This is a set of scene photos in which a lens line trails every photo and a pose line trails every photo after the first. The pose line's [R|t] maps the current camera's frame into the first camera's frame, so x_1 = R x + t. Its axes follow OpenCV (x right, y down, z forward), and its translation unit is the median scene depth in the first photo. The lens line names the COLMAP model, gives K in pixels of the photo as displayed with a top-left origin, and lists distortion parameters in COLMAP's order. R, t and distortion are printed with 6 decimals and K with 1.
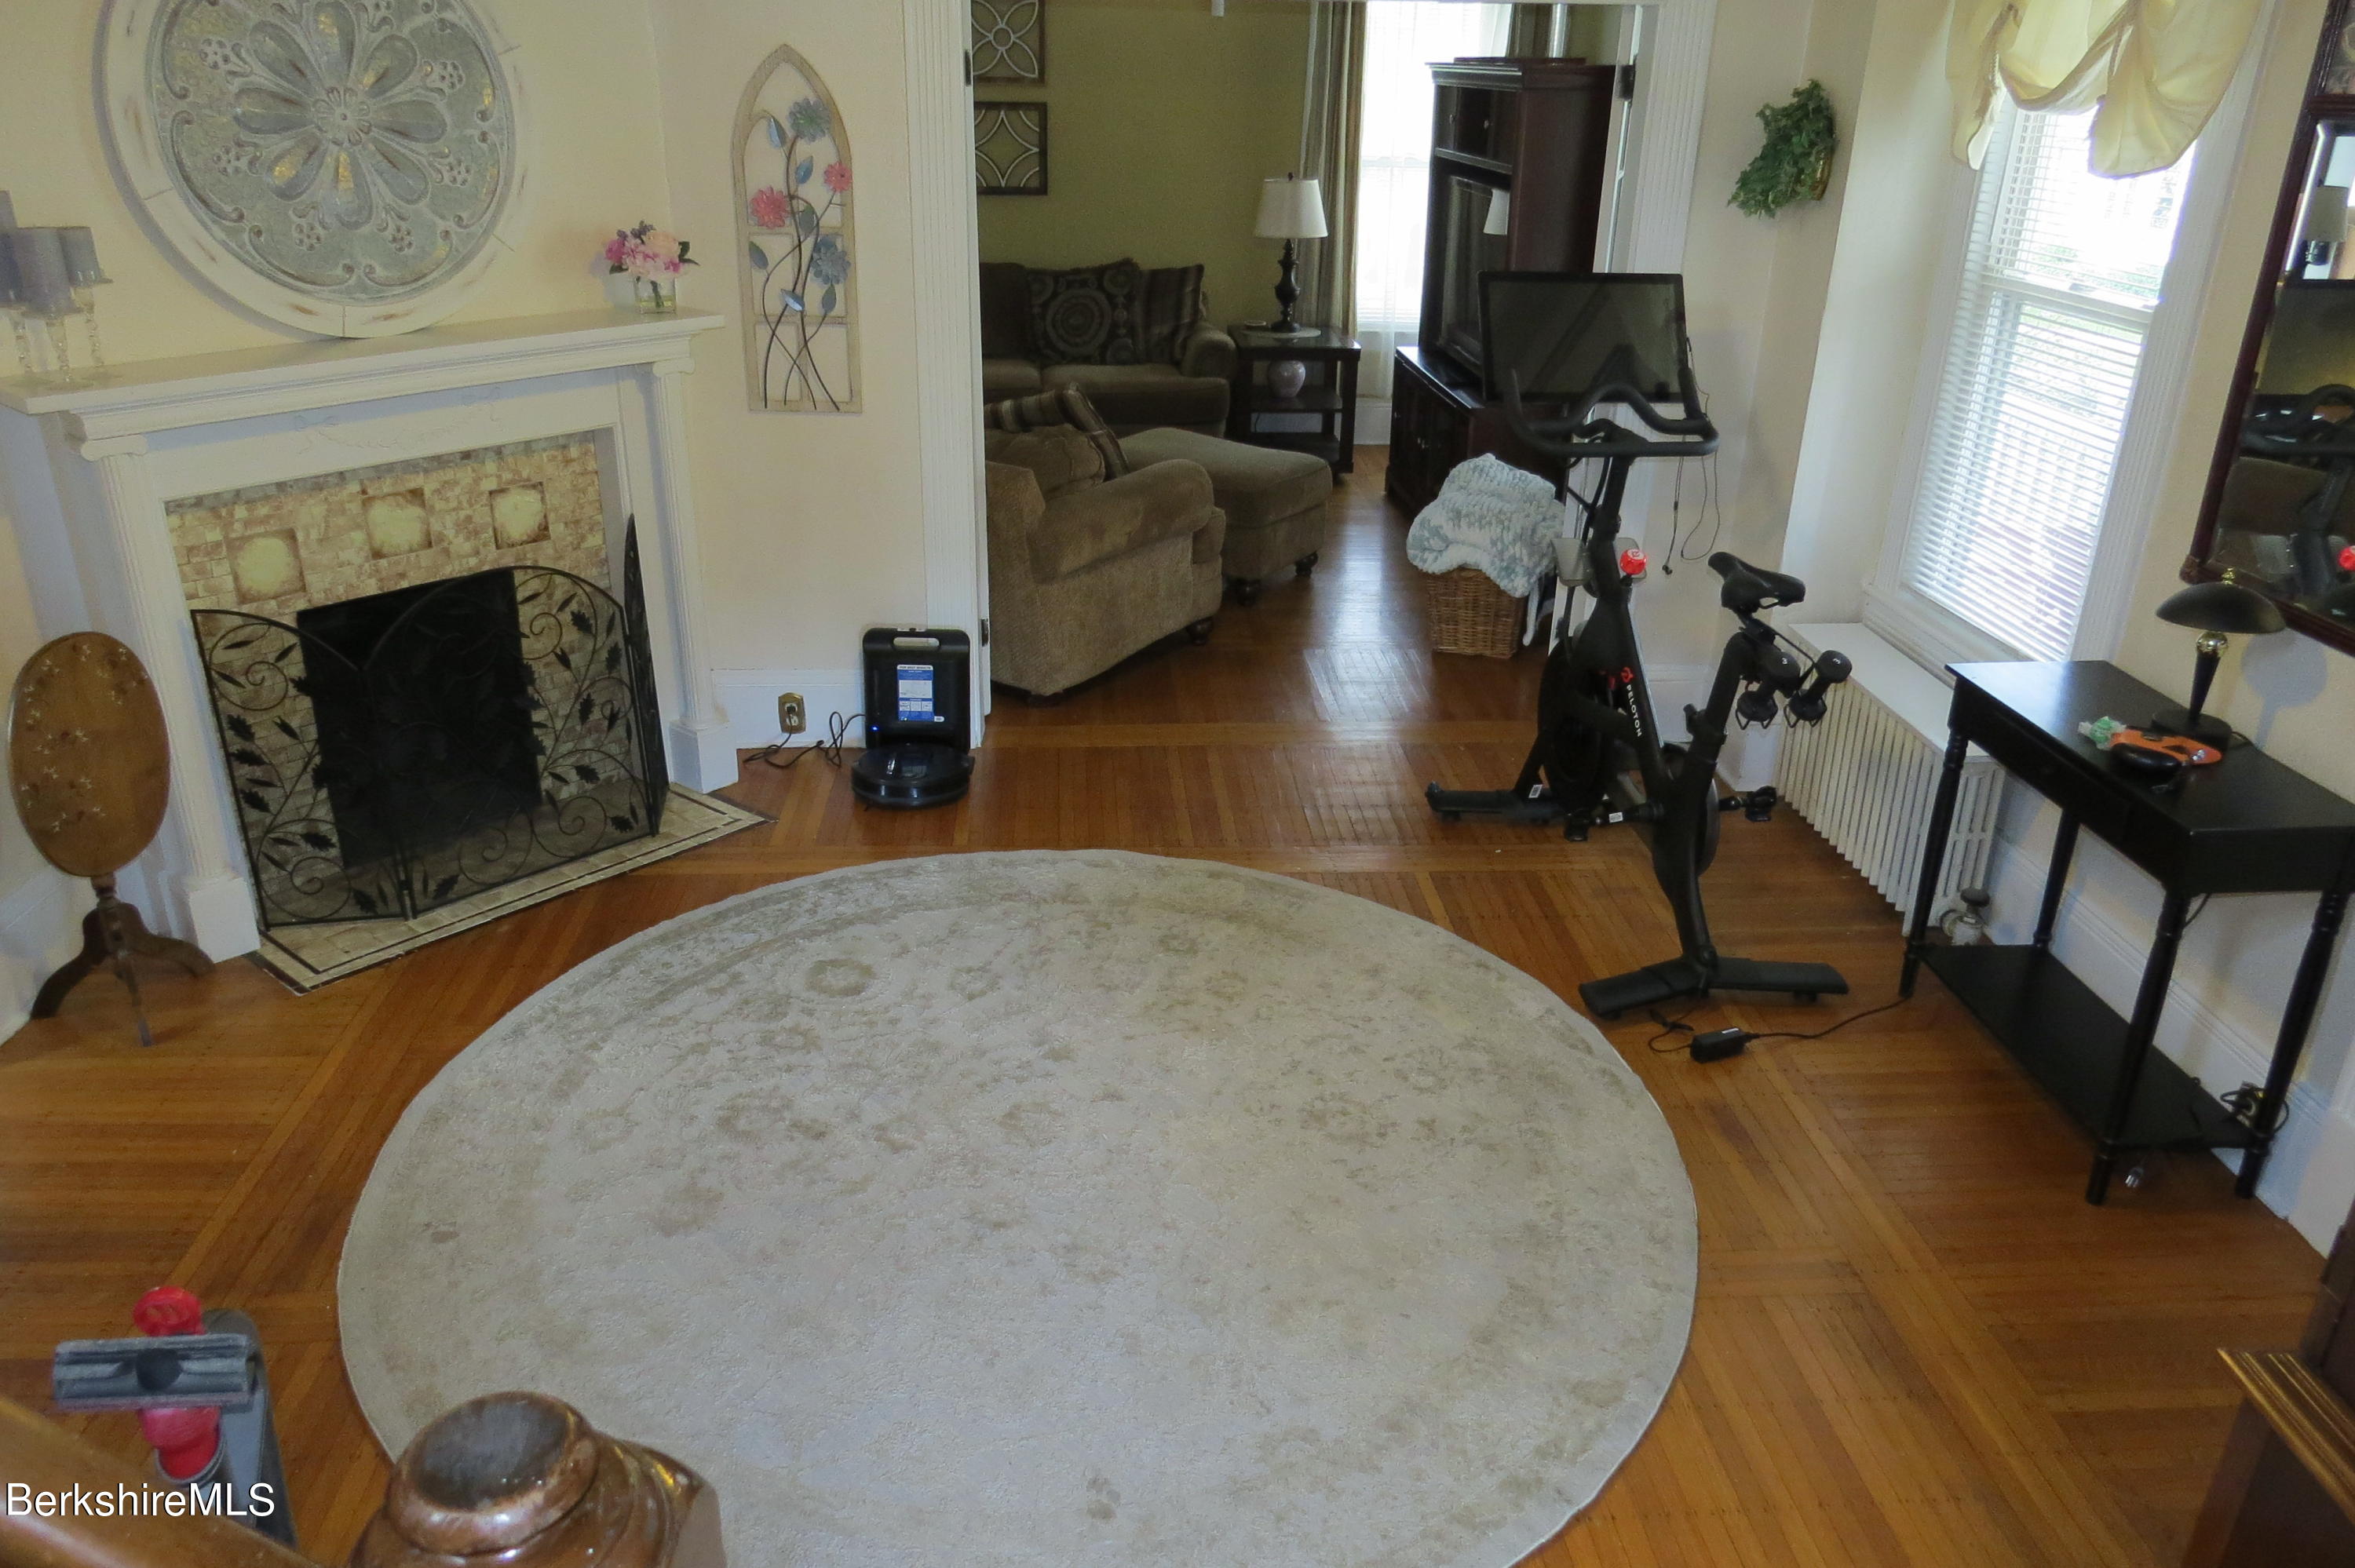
lens RADIAL K [[1672.4, 0, 1171.3], [0, 1672.4, 784.5], [0, 0, 1]] dist [-0.024337, 0.013577]
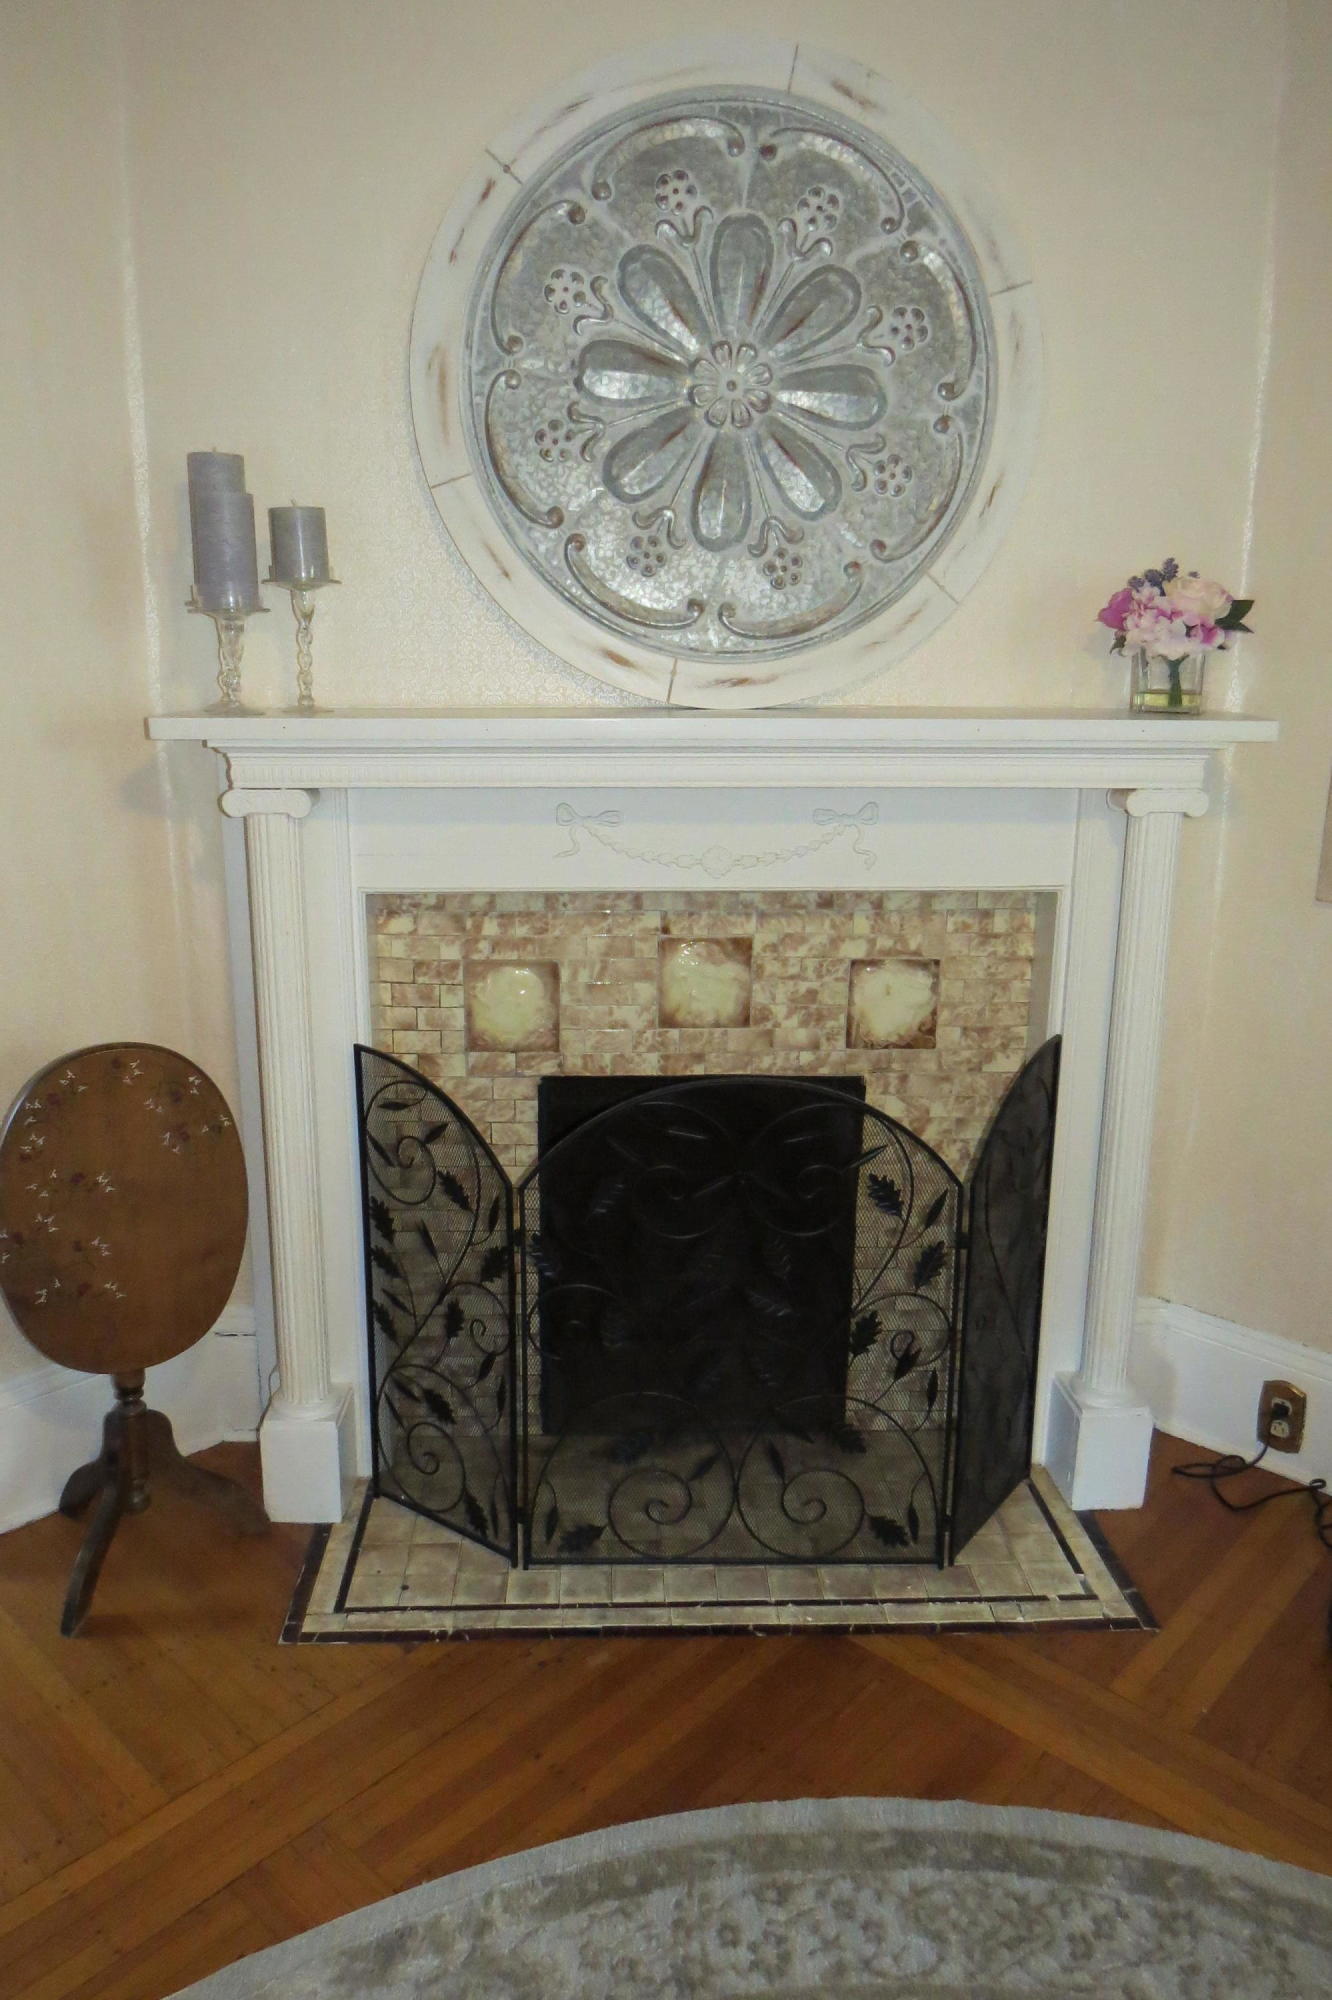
lens RADIAL K [[1420.5, 0, 668.7], [0, 1420.5, 998.1], [0, 0, 1]] dist [-0.024337, 0.013577]
pose [[0.690090, 0.167718, -0.704022, -0.063731], [-0.287087, 0.956406, -0.053563, -0.114232], [0.664347, 0.239079, 0.708156, 0.574277]]
